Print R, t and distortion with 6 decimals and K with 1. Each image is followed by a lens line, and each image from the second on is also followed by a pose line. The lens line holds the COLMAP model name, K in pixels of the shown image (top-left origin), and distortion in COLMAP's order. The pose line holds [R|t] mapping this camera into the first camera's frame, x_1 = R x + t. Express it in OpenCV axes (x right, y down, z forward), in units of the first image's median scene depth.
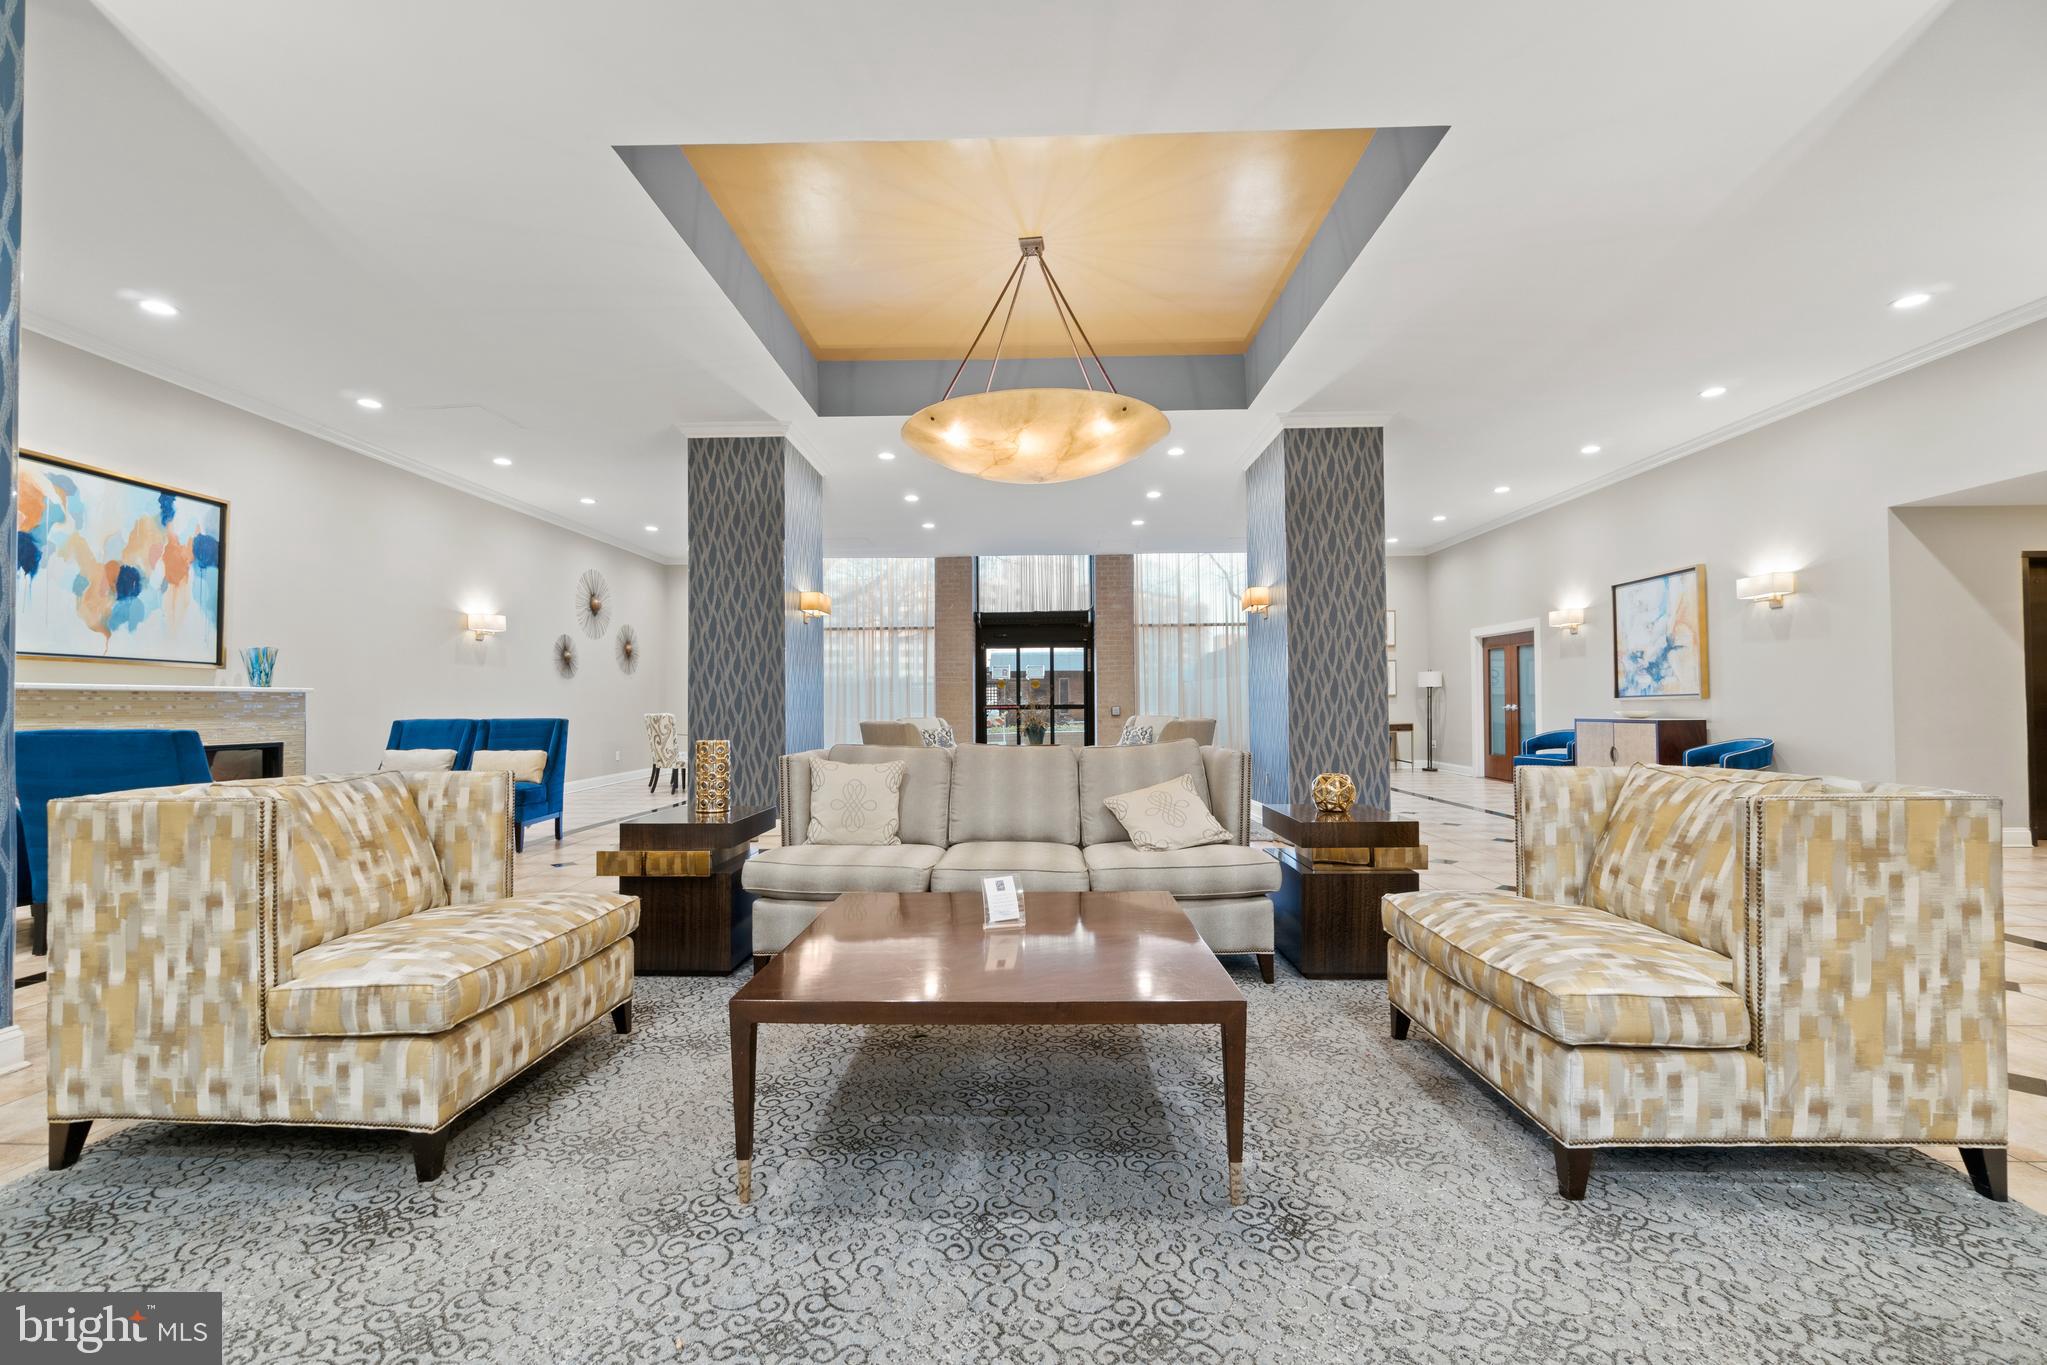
lens RADIAL K [[877.7, 0, 1012.4], [0, 877.7, 691.3], [0, 0, 1]] dist [-0.007060, 0.001832]
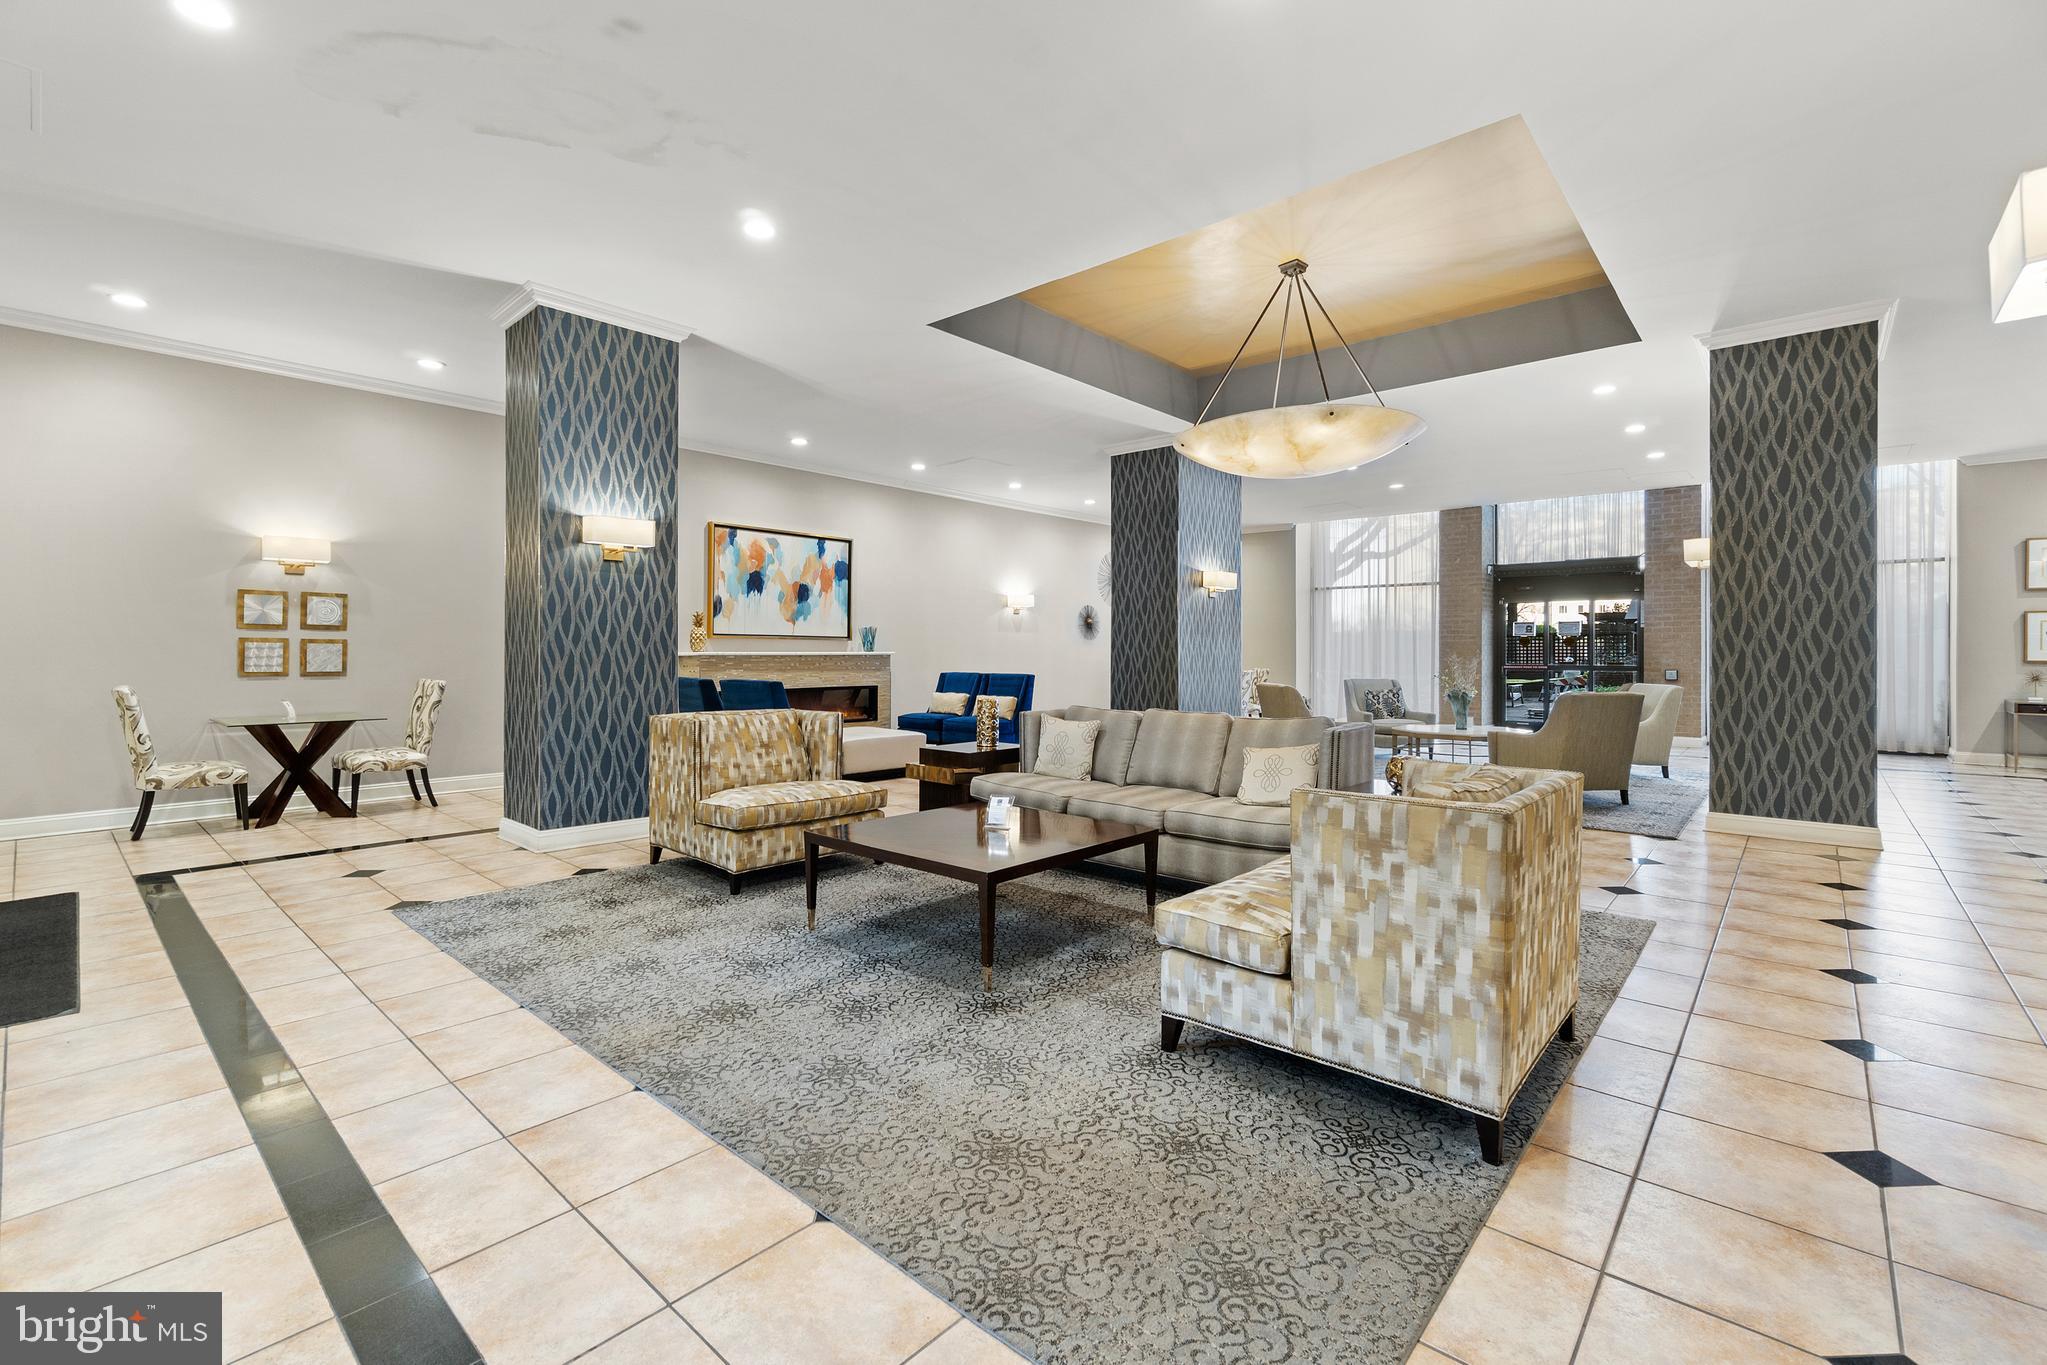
lens RADIAL K [[877.7, 0, 1034.3], [0, 877.7, 665.2], [0, 0, 1]] dist [-0.007060, 0.001832]
pose [[0.775602, 0.020480, -0.630891, 1.029994], [-0.000443, 0.999491, 0.031900, -0.077298], [0.631223, -0.024462, 0.775216, -0.185373]]
